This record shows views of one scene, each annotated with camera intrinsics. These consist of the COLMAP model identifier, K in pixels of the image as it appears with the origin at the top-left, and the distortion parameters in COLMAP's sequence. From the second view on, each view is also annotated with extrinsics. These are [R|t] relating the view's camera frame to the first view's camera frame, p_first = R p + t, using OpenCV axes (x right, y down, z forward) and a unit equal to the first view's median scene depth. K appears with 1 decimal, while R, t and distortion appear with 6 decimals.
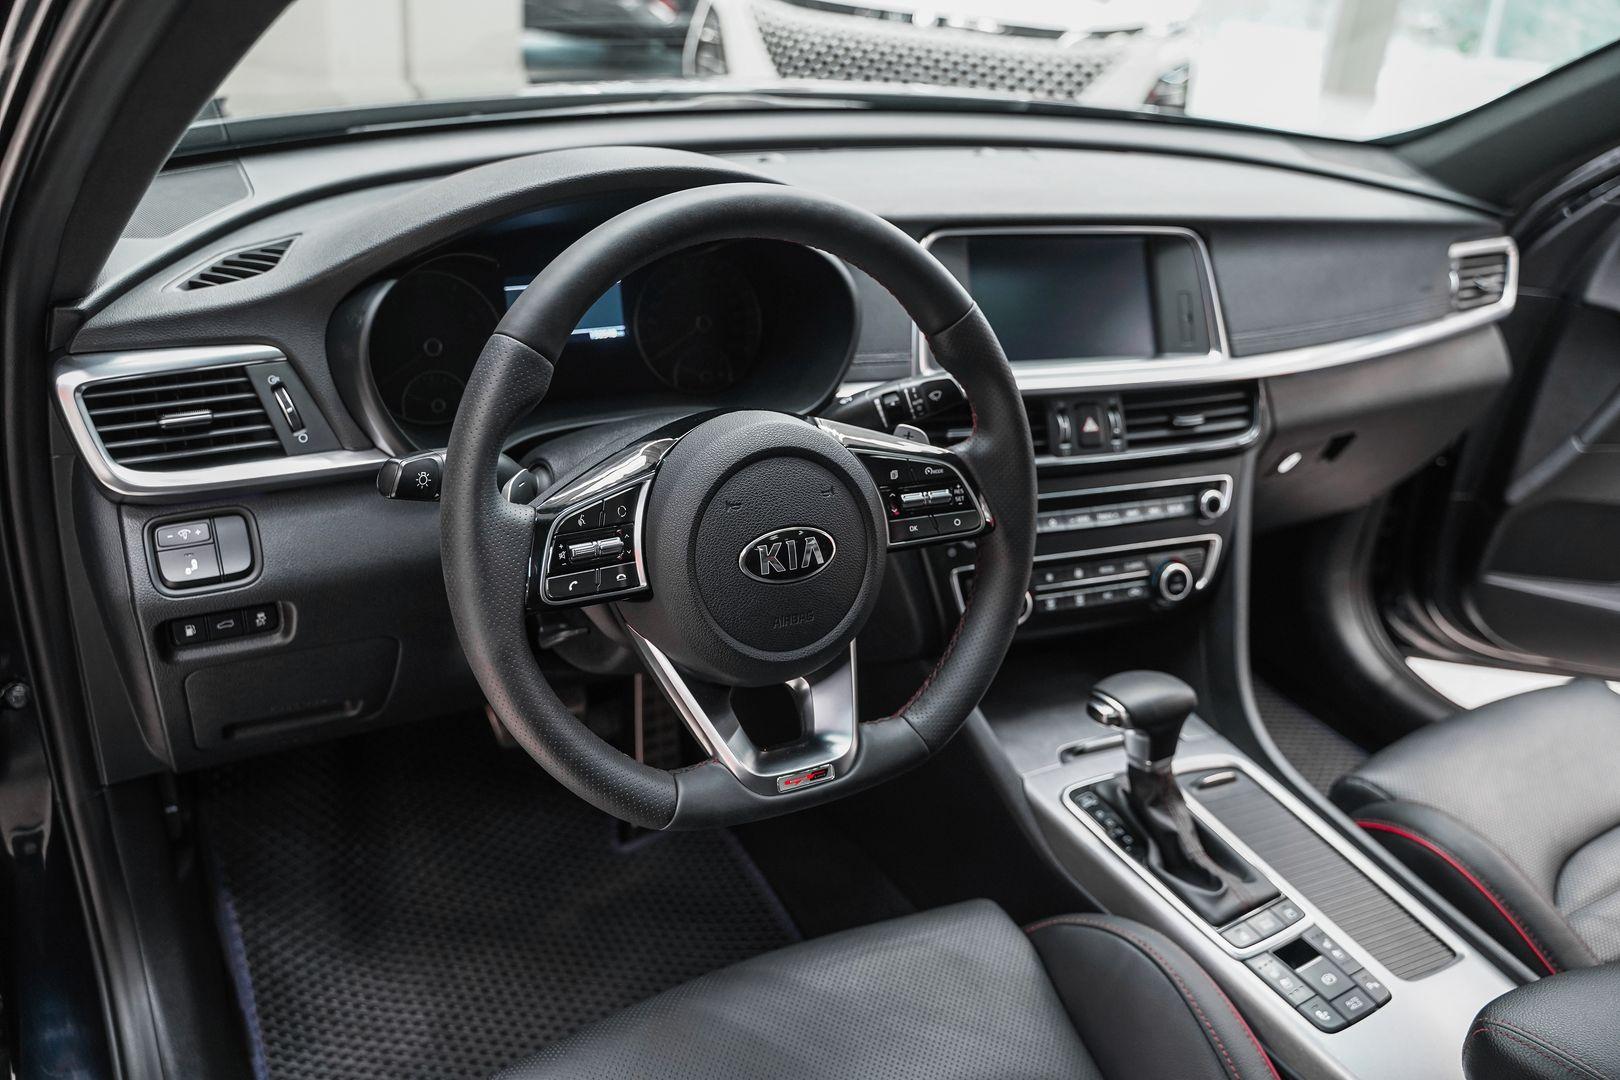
lens RADIAL K [[1315.5, 0, 810.0], [0, 1315.5, 540.0], [0, 0, 1]] dist [-0.124847, 0.100356]
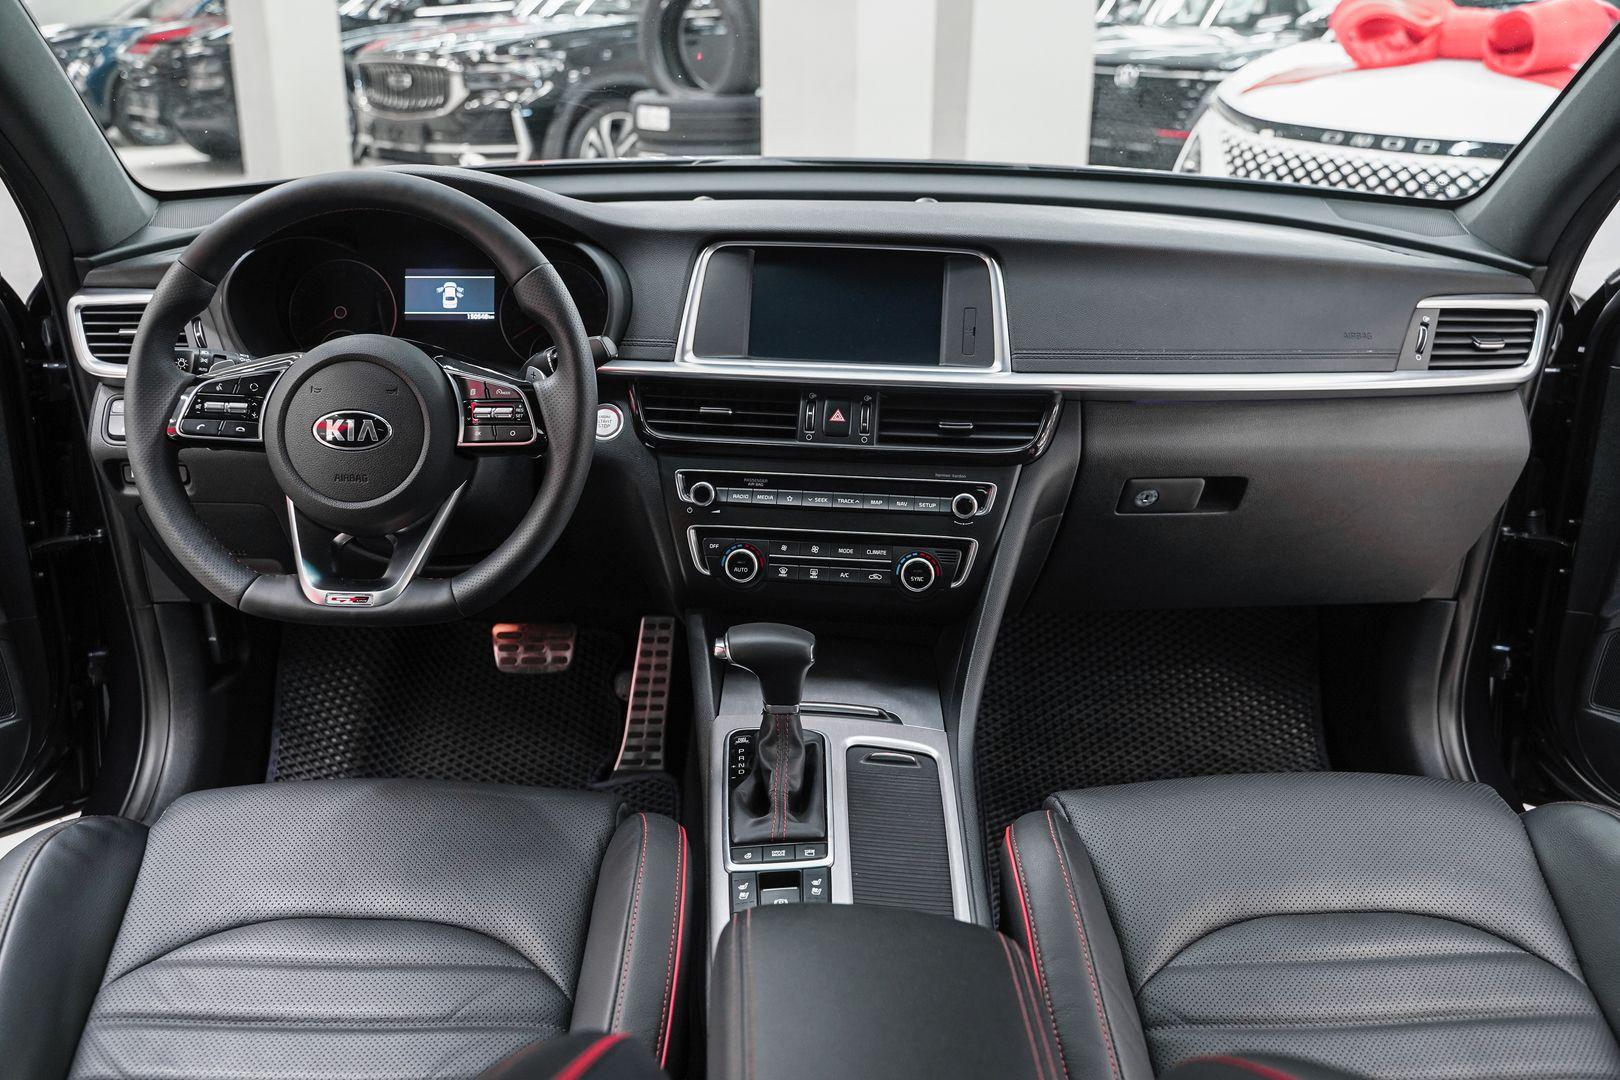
lens RADIAL K [[1315.5, 0, 810.0], [0, 1315.5, 540.0], [0, 0, 1]] dist [-0.124847, 0.100356]
pose [[0.880823, 0.106553, -0.461300, 0.758410], [-0.159407, 0.984202, -0.077043, 0.110290], [0.445803, 0.141396, 0.883893, 0.023187]]
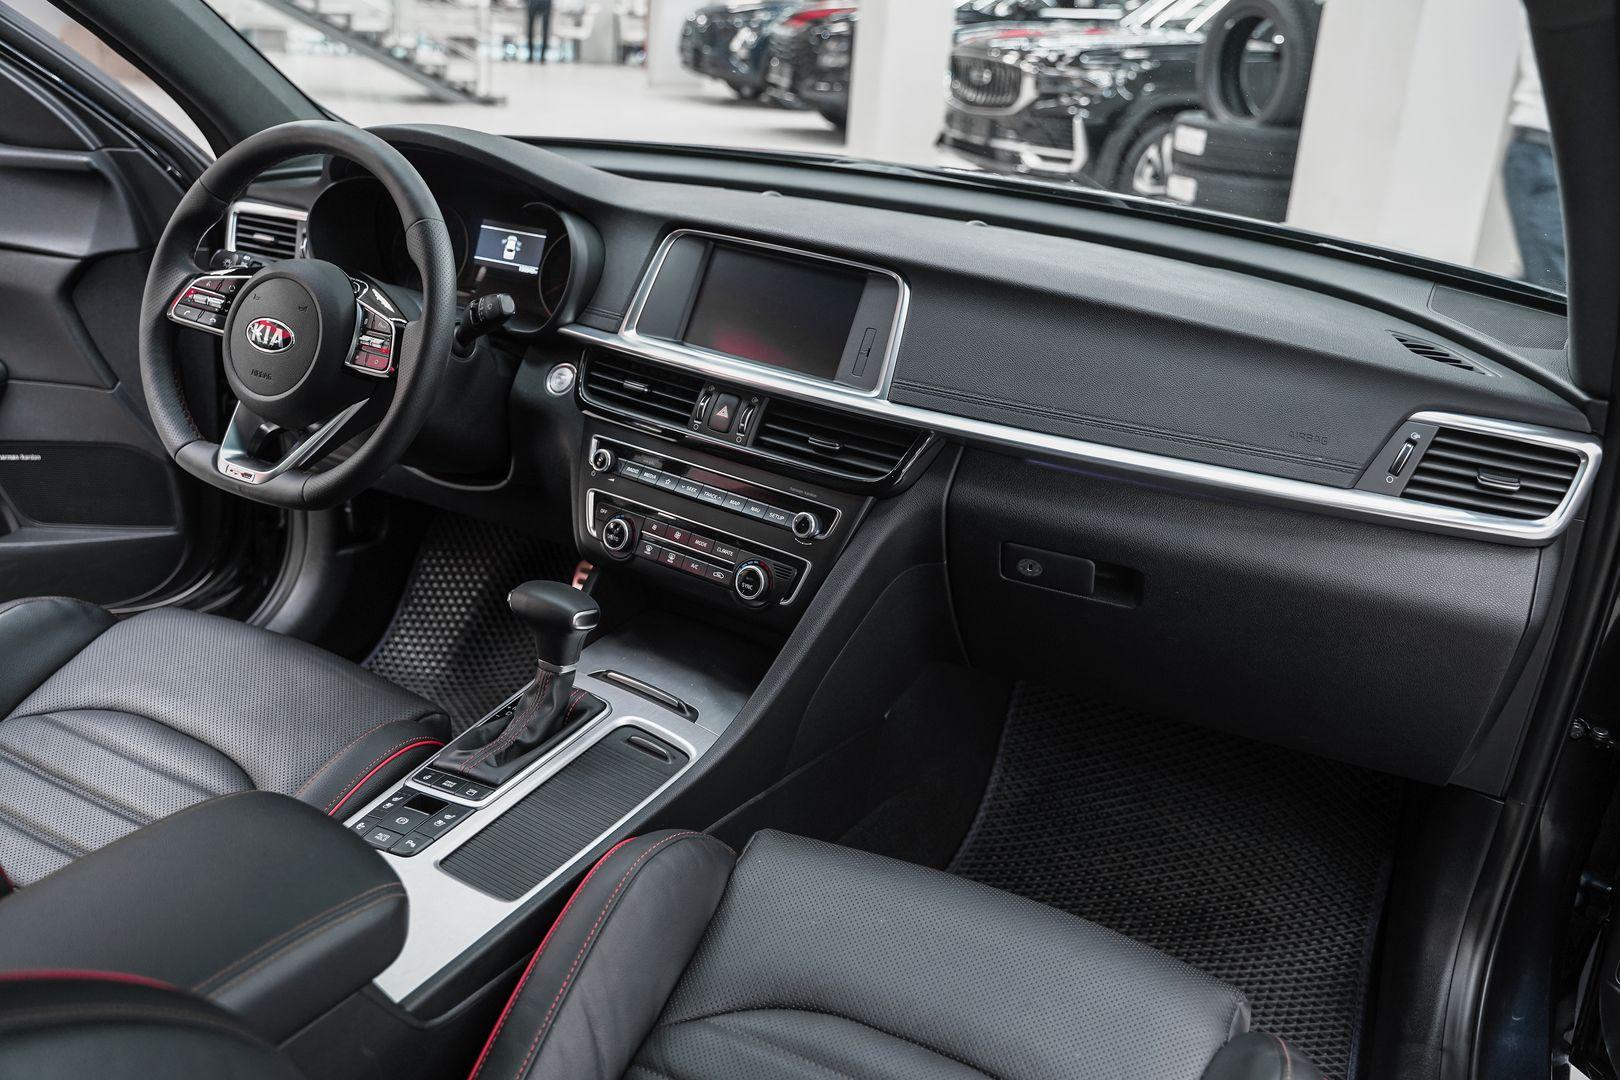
lens RADIAL K [[1331.5, 0, 827.9], [0, 1331.5, 533.7], [0, 0, 1]] dist [-0.129493, 0.105811]
pose [[0.569121, 0.272923, -0.775638, 1.241873], [-0.400175, 0.915990, 0.028682, -0.064354], [0.718304, 0.294067, 0.630526, 0.399352]]
